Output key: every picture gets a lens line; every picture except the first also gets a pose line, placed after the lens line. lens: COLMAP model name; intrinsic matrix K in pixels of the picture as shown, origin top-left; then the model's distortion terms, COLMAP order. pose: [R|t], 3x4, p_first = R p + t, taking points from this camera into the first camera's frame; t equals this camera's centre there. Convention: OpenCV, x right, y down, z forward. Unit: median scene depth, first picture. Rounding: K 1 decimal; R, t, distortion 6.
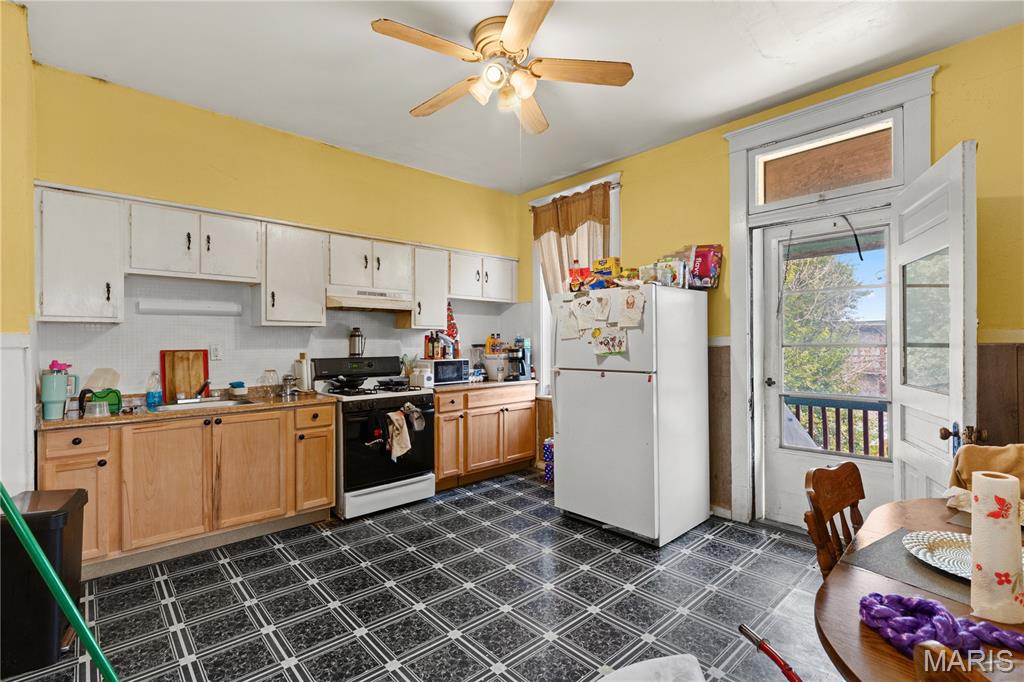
lens RADIAL K [[464.2, 0, 527.0], [0, 464.2, 344.5], [0, 0, 1]] dist [0.000091, -0.000489]
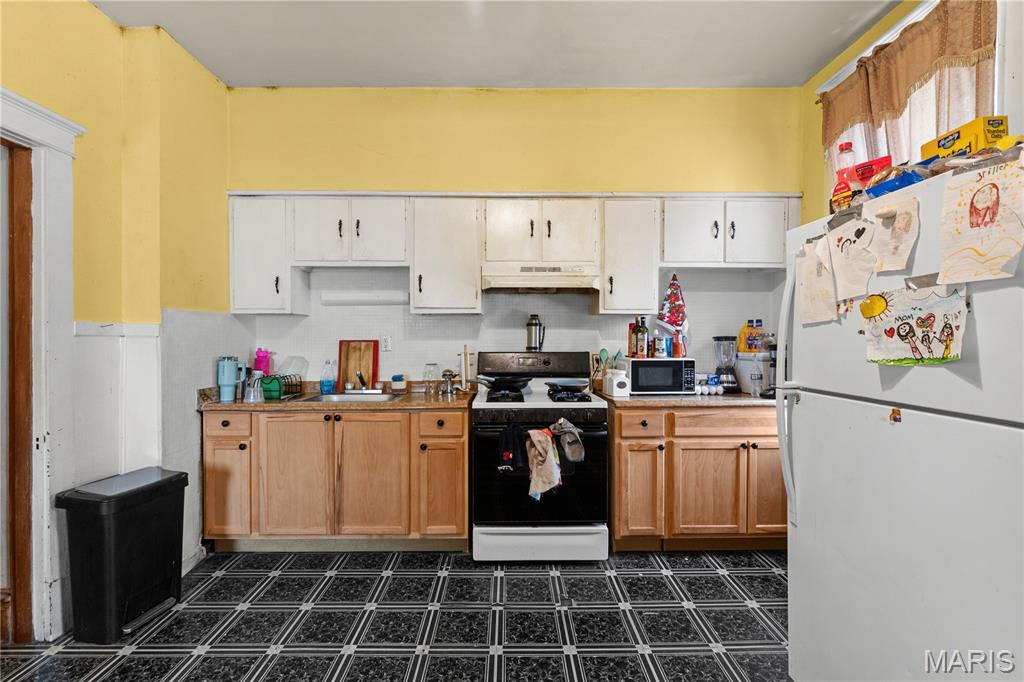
lens RADIAL K [[464.2, 0, 511.0], [0, 464.2, 340.0], [0, 0, 1]] dist [0.000091, -0.000489]
pose [[0.732505, 0.009435, -0.680696, 0.179779], [-0.005761, 0.999954, 0.007661, 0.001816], [0.680737, -0.001690, 0.732526, 0.477335]]
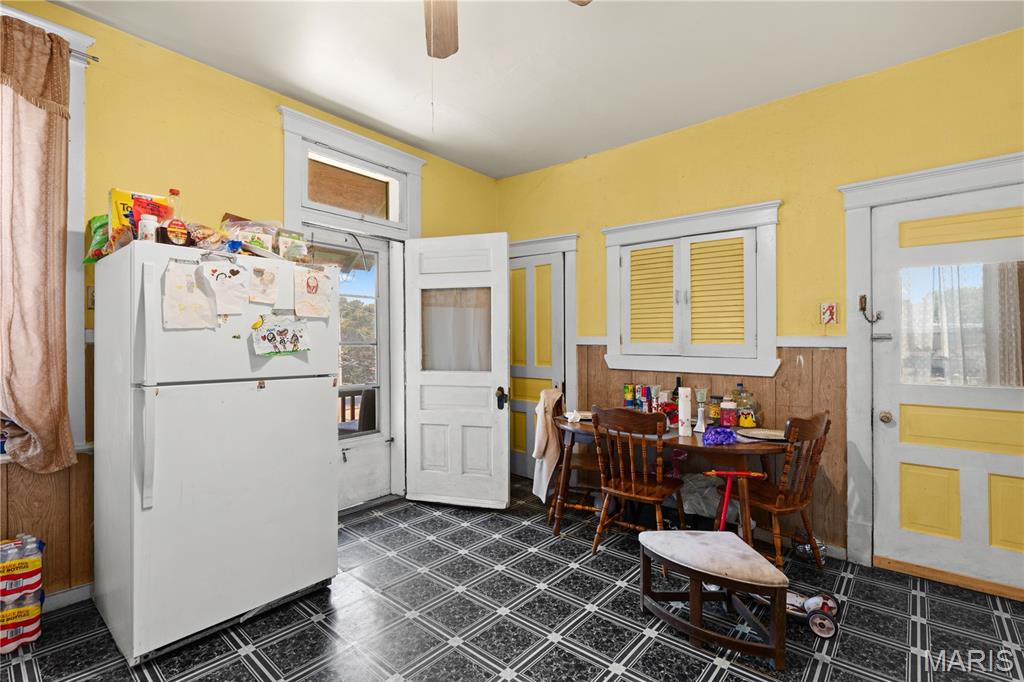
lens RADIAL K [[464.2, 0, 507.6], [0, 464.2, 342.9], [0, 0, 1]] dist [0.000091, -0.000489]
pose [[-0.090642, 0.009210, 0.995841, -0.505054], [-0.000993, 0.999956, -0.009339, 0.009472], [-0.995883, -0.001835, -0.090629, 0.666746]]
